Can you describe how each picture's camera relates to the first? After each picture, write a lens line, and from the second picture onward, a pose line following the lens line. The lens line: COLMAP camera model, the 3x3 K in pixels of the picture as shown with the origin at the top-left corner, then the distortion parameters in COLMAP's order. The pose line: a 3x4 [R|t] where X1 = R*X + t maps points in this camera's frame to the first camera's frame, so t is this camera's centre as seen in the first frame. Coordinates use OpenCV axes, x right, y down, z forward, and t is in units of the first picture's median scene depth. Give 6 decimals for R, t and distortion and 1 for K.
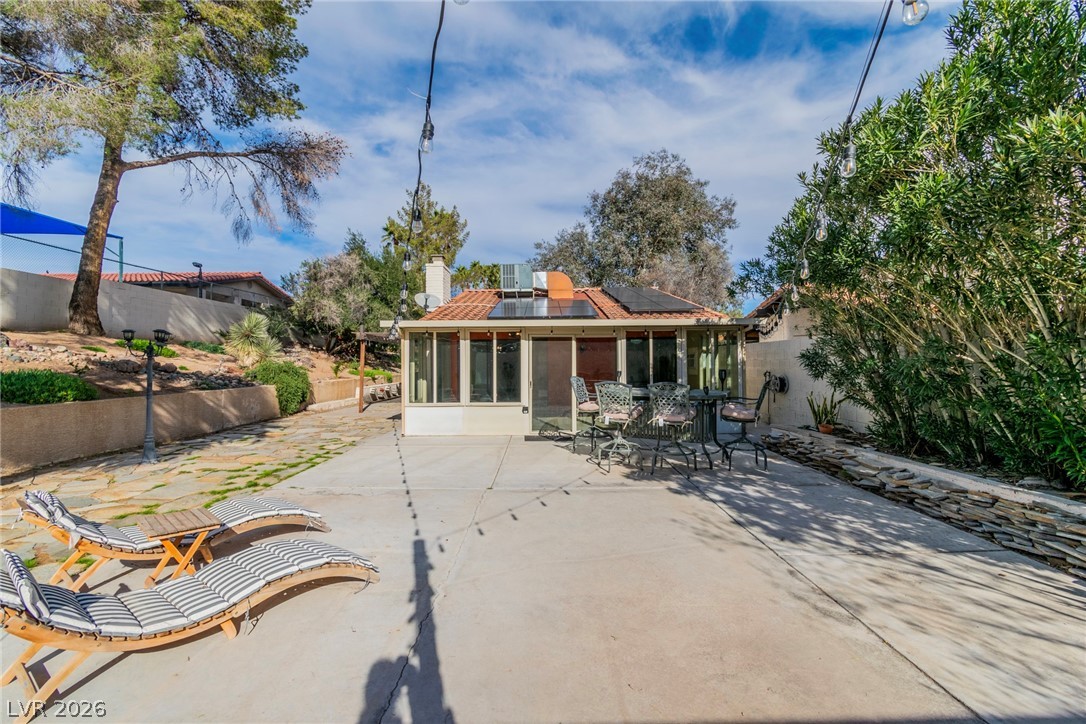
lens RADIAL K [[476.5, 0, 544.9], [0, 476.5, 358.9], [0, 0, 1]] dist [0.002649, 0.000263]
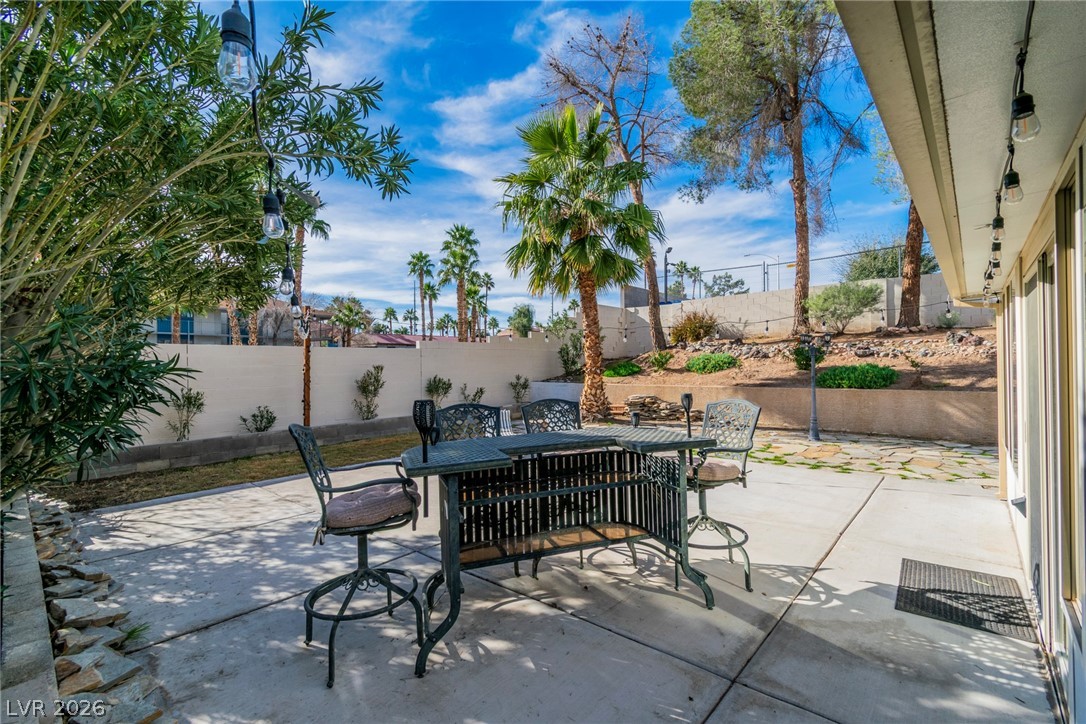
lens RADIAL K [[476.5, 0, 541.2], [0, 476.5, 364.5], [0, 0, 1]] dist [0.002649, 0.000263]
pose [[-0.672852, 0.021555, -0.739463, 0.996485], [0.021382, 0.999724, 0.009685, -0.015408], [0.739468, -0.009295, -0.673127, 2.274101]]
